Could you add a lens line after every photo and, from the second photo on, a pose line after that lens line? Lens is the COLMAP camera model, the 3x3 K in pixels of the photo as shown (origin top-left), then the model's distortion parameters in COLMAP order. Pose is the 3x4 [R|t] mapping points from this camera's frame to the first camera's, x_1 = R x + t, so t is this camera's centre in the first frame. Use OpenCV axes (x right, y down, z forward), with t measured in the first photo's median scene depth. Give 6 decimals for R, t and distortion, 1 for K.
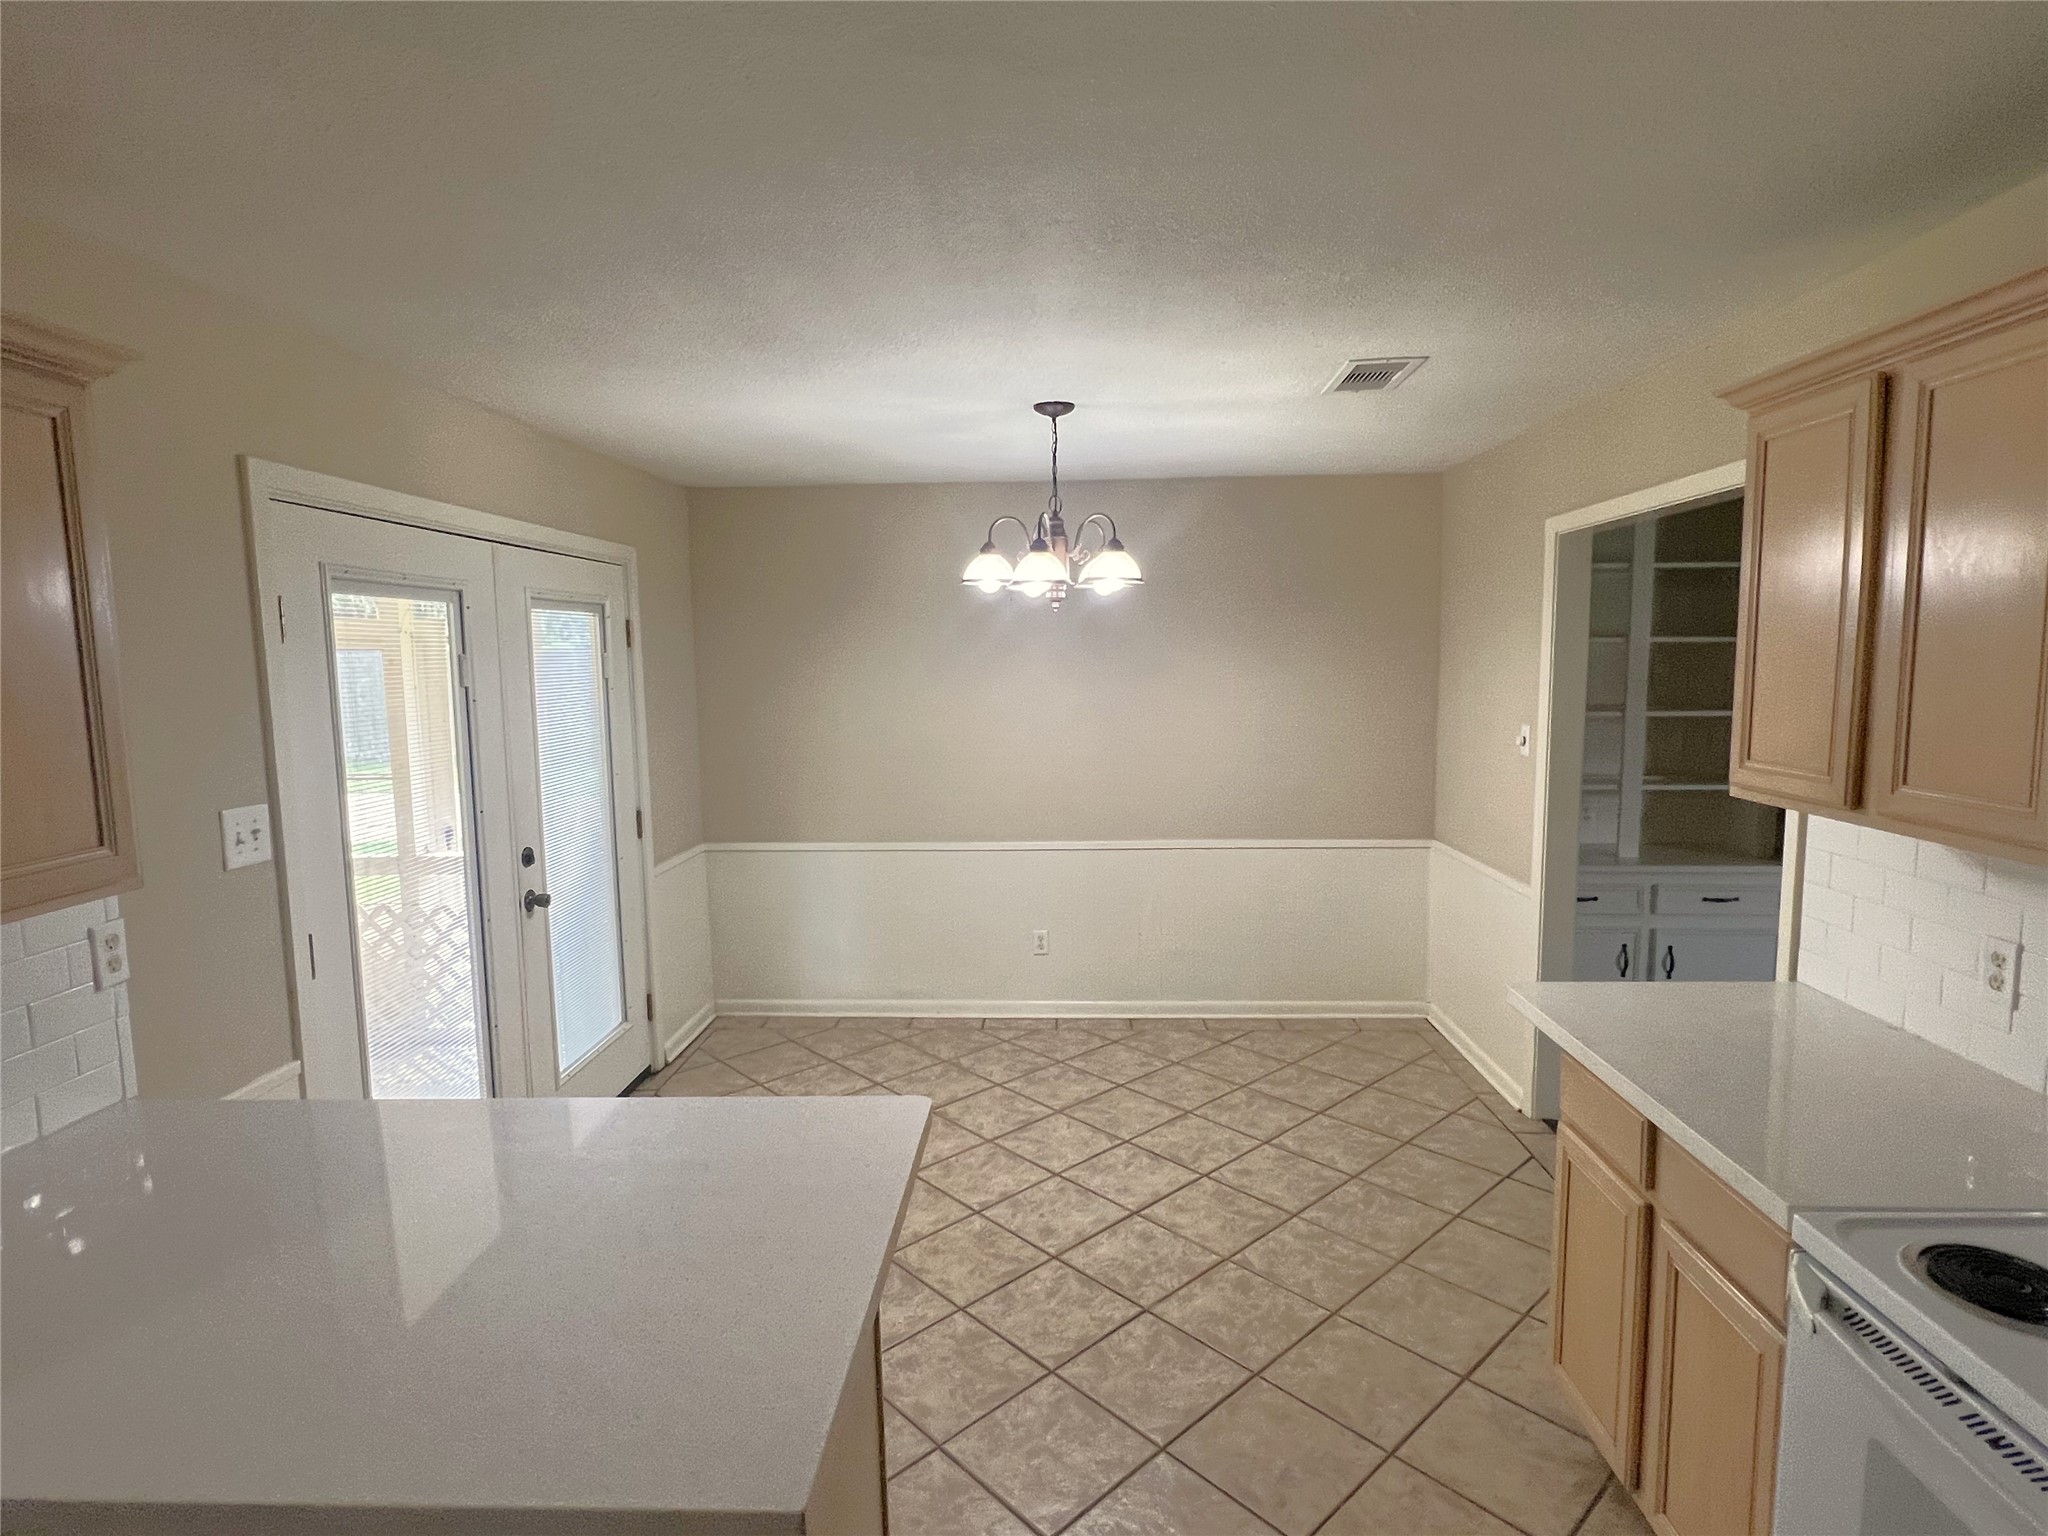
lens RADIAL K [[1054.9, 0, 1021.1], [0, 1054.9, 766.6], [0, 0, 1]] dist [-0.002301, 0.000365]
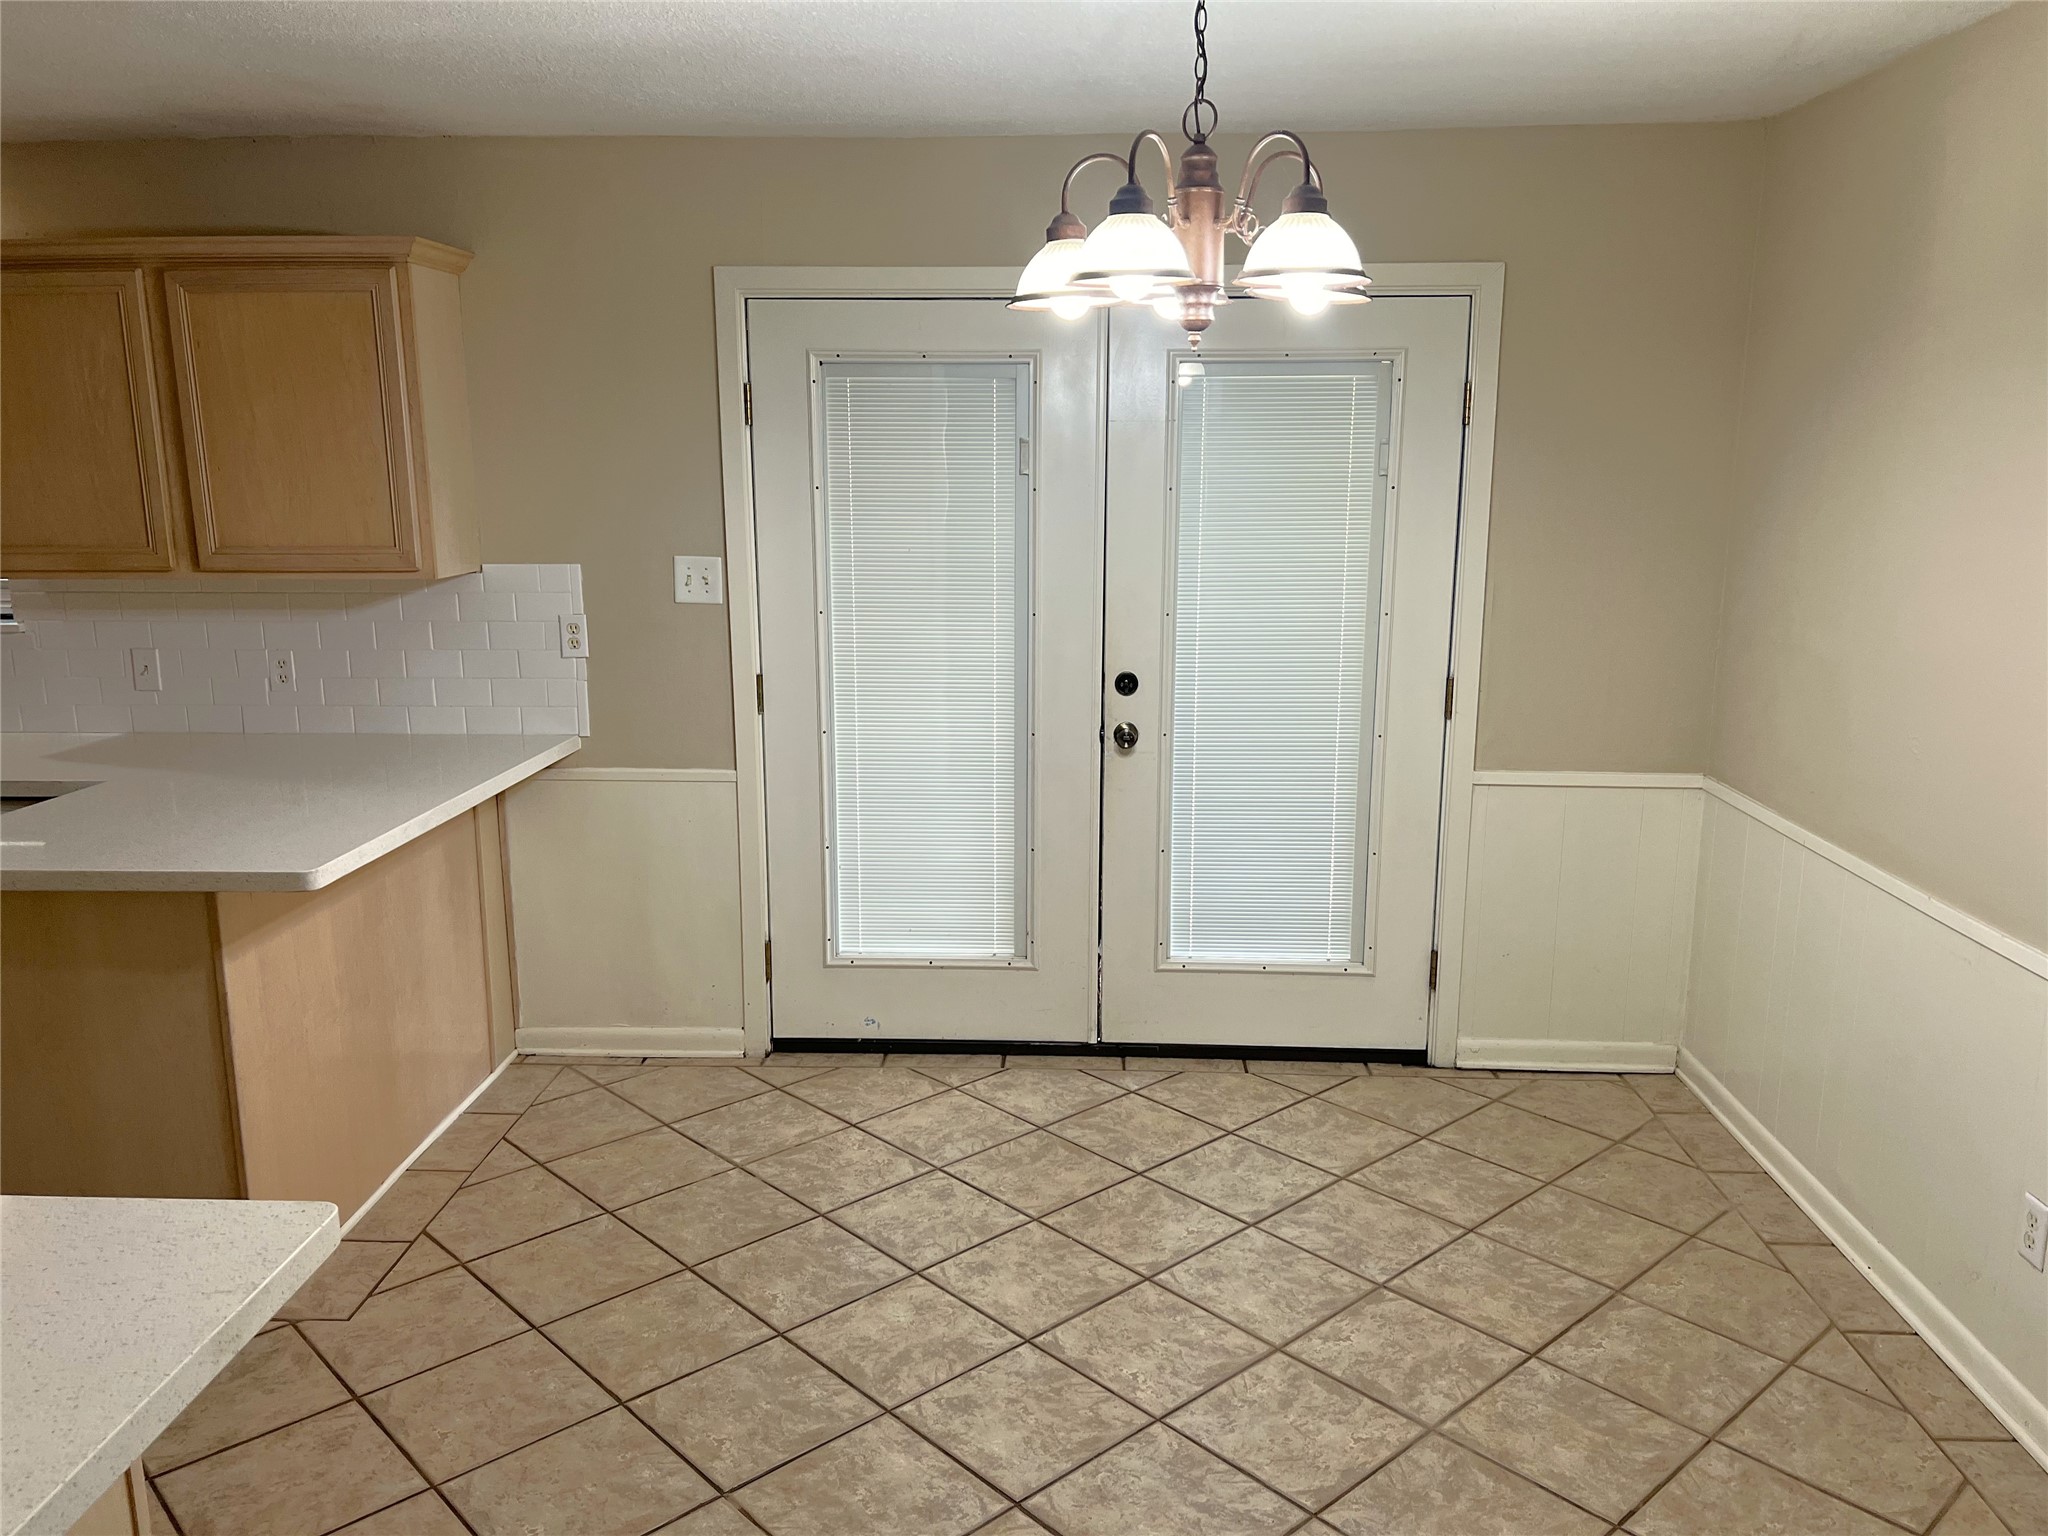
lens RADIAL K [[1559.1, 0, 1022.6], [0, 1559.1, 777.2], [0, 0, 1]] dist [0.037516, 0.000133]
pose [[0.010633, 0.217444, -0.976015, 0.779438], [-0.111098, 0.970284, 0.214957, -0.101355], [0.993753, 0.106148, 0.034474, 0.907583]]
